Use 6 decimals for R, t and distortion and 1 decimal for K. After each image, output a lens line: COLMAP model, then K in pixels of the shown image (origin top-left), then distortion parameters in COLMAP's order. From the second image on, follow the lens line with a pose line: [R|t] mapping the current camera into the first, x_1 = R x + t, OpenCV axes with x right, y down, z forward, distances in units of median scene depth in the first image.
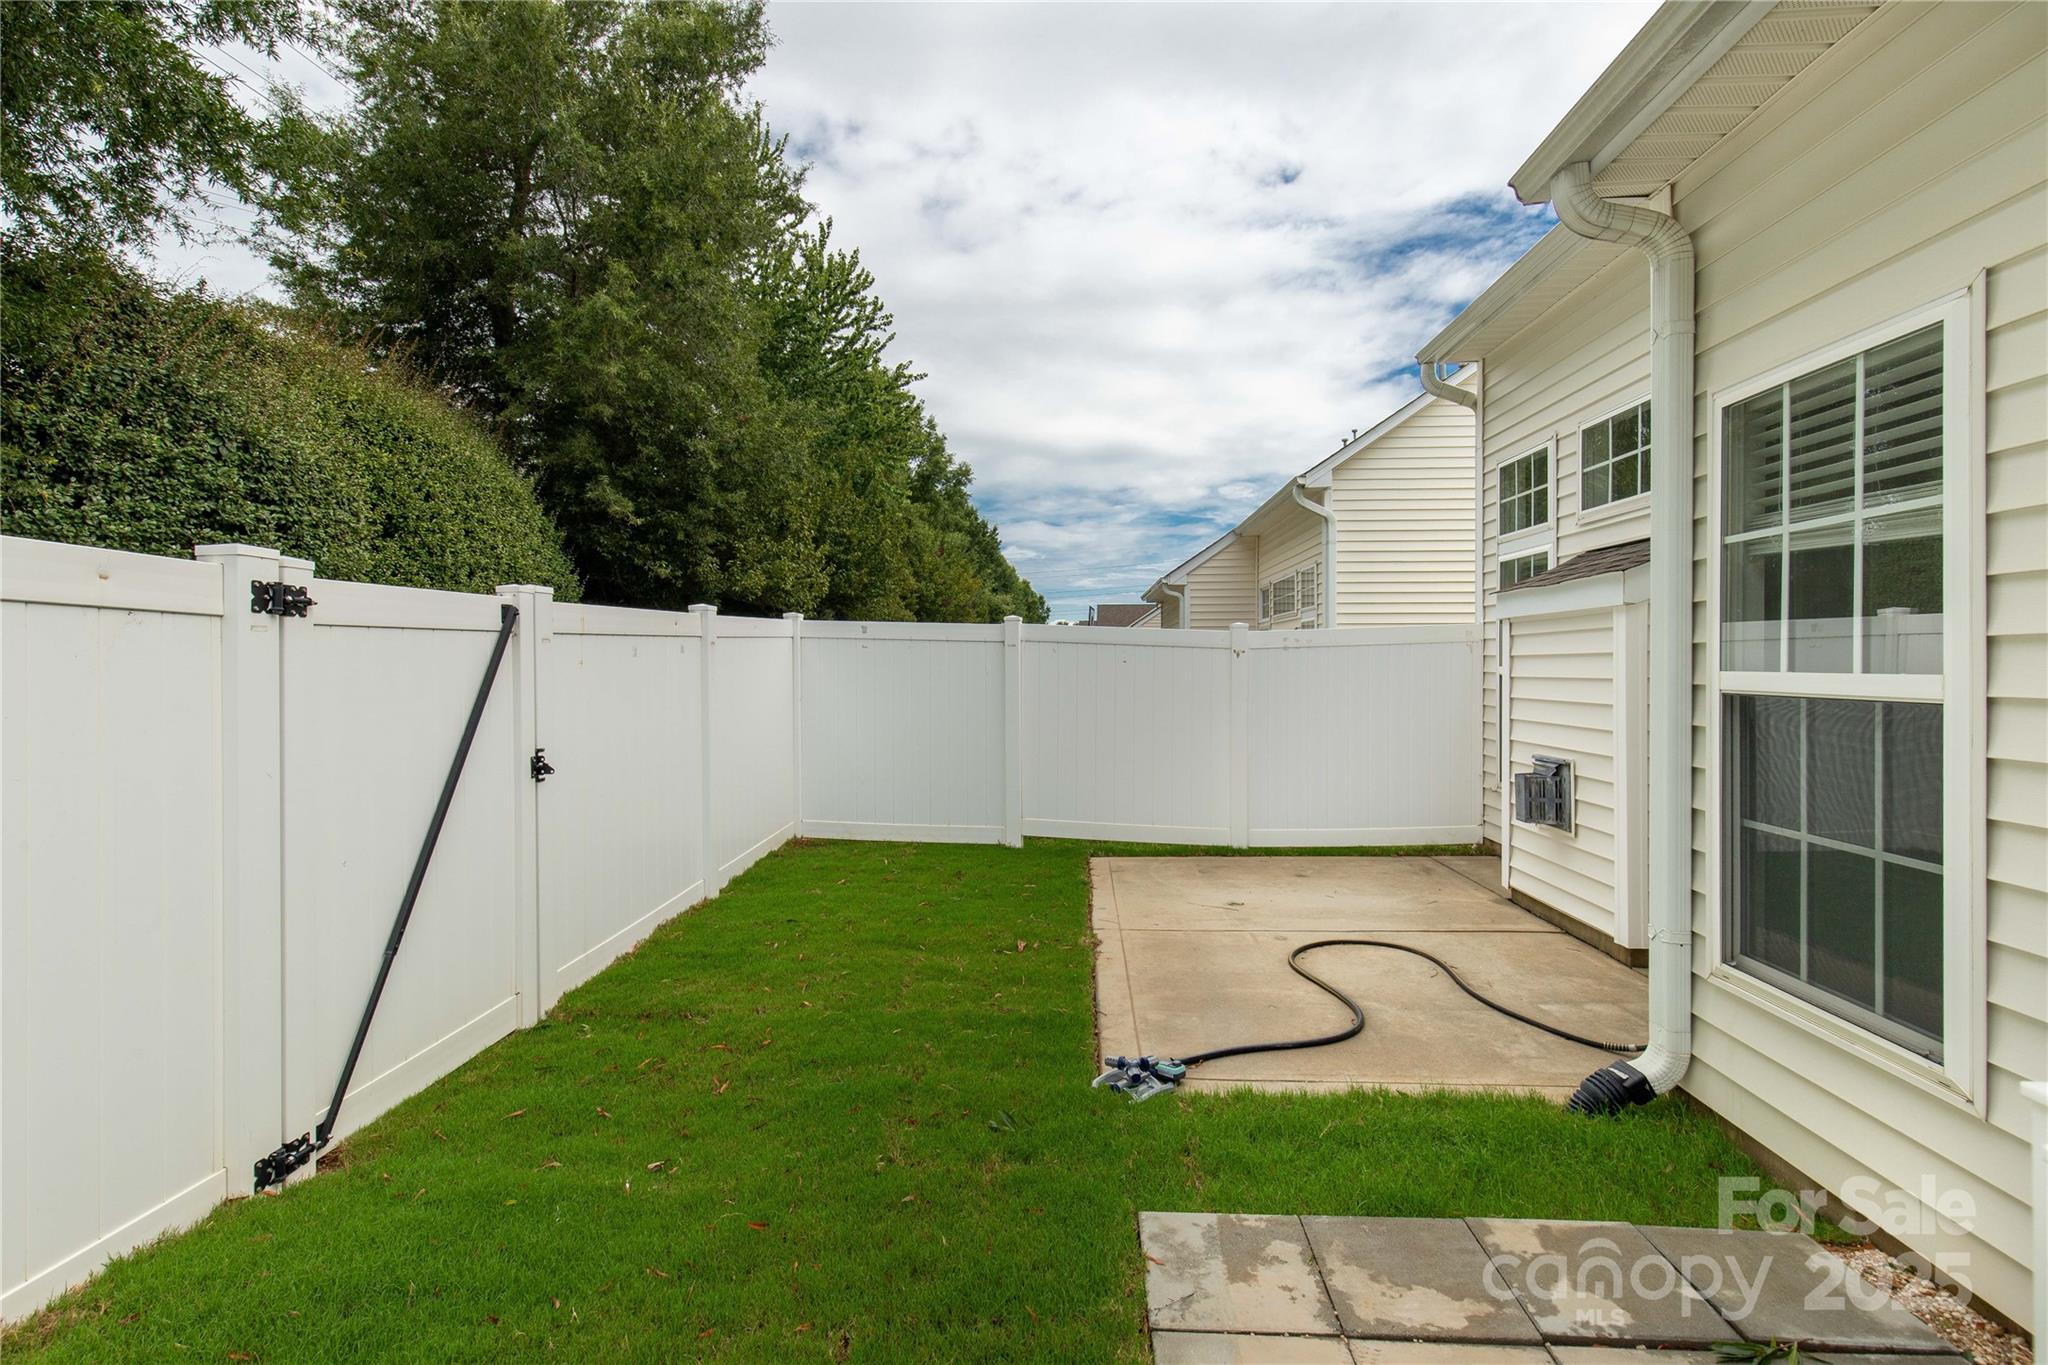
lens RADIAL K [[958.8, 0, 1031.1], [0, 958.8, 669.0], [0, 0, 1]] dist [-0.000753, -0.000182]
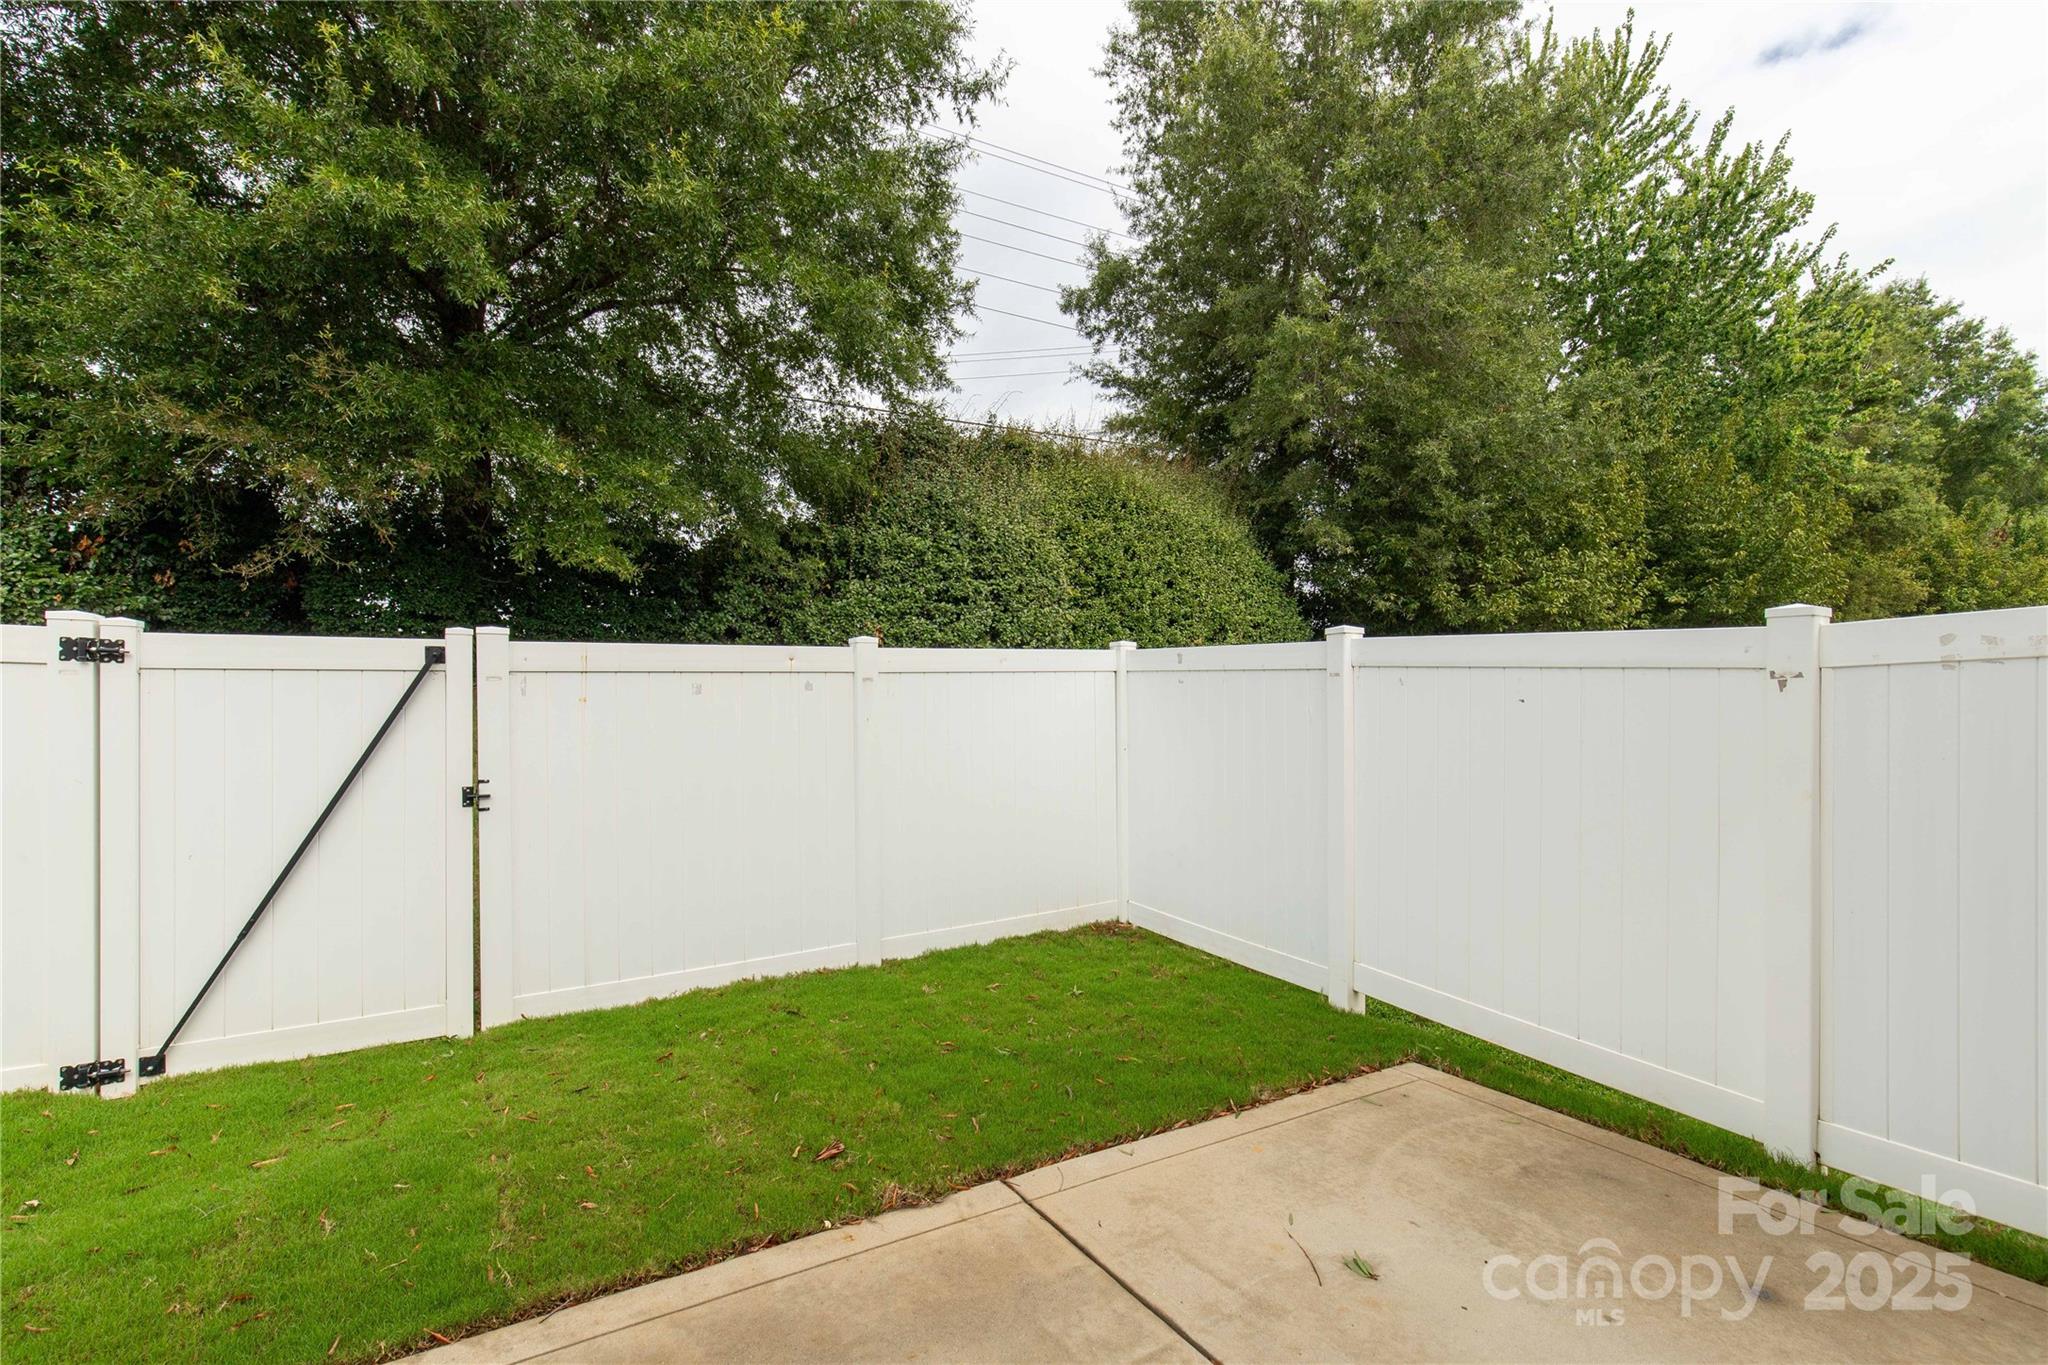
lens RADIAL K [[948.5, 0, 984.1], [0, 948.5, 694.5], [0, 0, 1]] dist [0.001075, 0.000427]
pose [[0.544910, -0.008325, -0.838453, 0.652706], [-0.009194, 0.999831, -0.015902, -0.000391], [0.838444, 0.016374, 0.544742, 0.859245]]
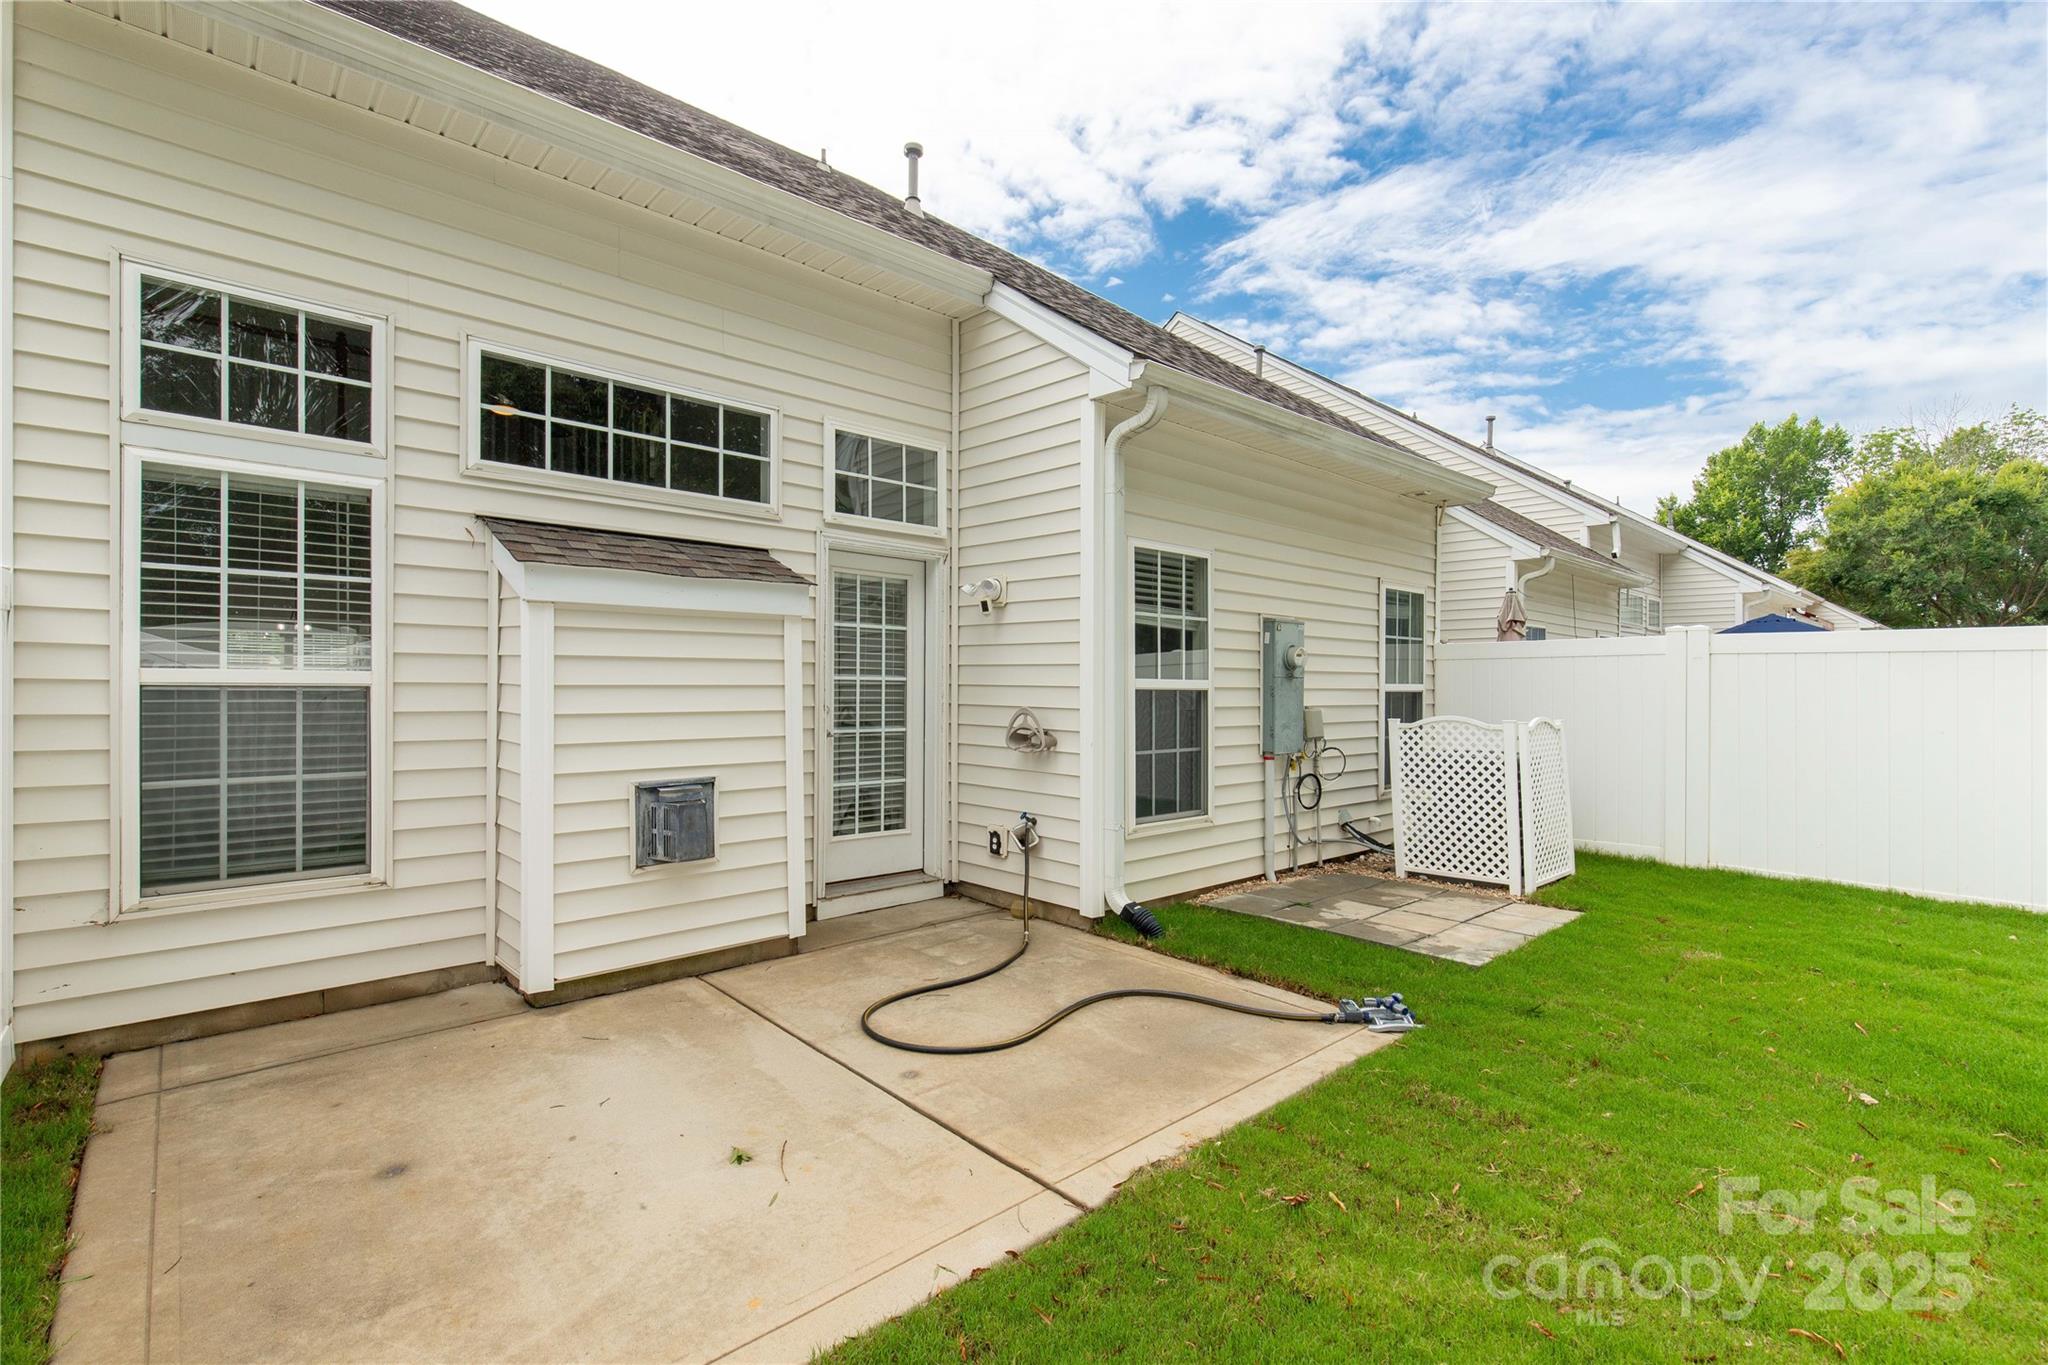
lens RADIAL K [[935.7, 0, 996.1], [0, 935.7, 690.9], [0, 0, 1]] dist [0.001241, 0.000346]
pose [[-0.710376, -0.000050, 0.703823, -0.288699], [0.001195, 0.999998, 0.001277, 0.016155], [-0.703822, 0.001748, -0.710375, 1.706292]]
